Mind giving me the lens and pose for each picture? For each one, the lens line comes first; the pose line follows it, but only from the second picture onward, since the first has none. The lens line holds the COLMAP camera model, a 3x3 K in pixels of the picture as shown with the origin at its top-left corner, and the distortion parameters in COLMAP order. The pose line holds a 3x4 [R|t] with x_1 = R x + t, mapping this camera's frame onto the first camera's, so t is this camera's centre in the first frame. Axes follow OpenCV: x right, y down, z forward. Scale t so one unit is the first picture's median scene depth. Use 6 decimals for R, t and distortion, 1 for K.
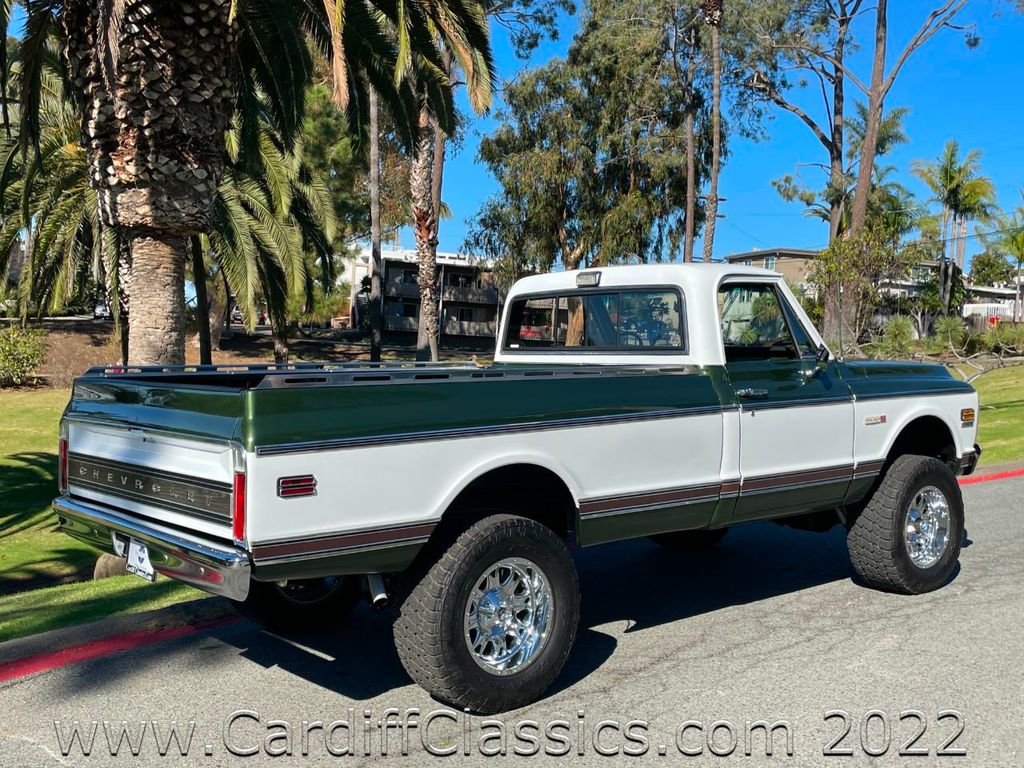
lens RADIAL K [[1129.9, 0, 492.8], [0, 1129.9, 389.3], [0, 0, 1]] dist [0.071865, -0.035242]
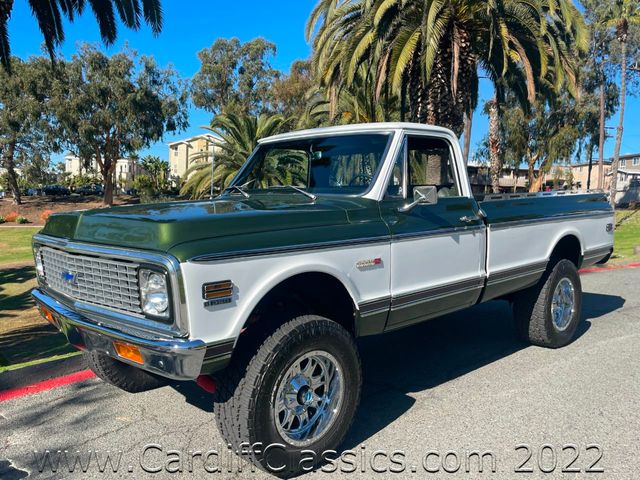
lens RADIAL K [[546.7, 0, 323.7], [0, 546.7, 245.0], [0, 0, 1]] dist [0.078937, -0.108194]
pose [[0.966787, 0.014887, -0.255149, -0.044384], [-0.007154, 0.999487, 0.031212, 0.008163], [0.255483, -0.028350, 0.966398, -0.062747]]
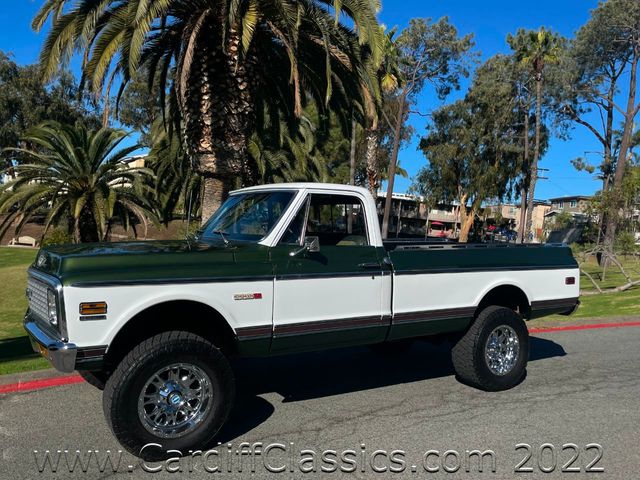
lens RADIAL K [[536.7, 0, 320.0], [0, 536.7, 240.0], [0, 0, 1]] dist [0.084735, -0.115365]
pose [[0.978167, 0.042221, -0.203488, 0.023474], [-0.049229, 0.998352, -0.029502, 0.000094], [0.201907, 0.038875, 0.978633, 0.016888]]
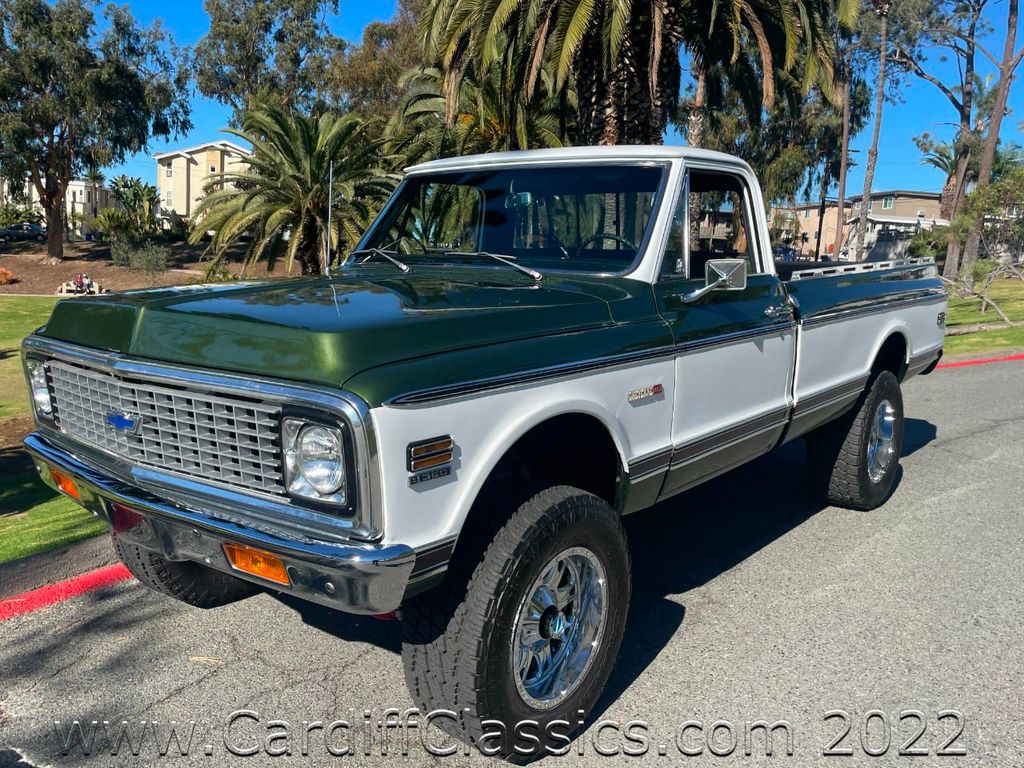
lens RADIAL K [[855.8, 0, 505.8], [0, 855.8, 388.5], [0, 0, 1]] dist [0.080618, -0.112876]
pose [[0.988850, 0.030886, -0.145674, -0.056289], [-0.016004, 0.994630, 0.102247, 0.006102], [0.148050, -0.098776, 0.984035, -0.058910]]
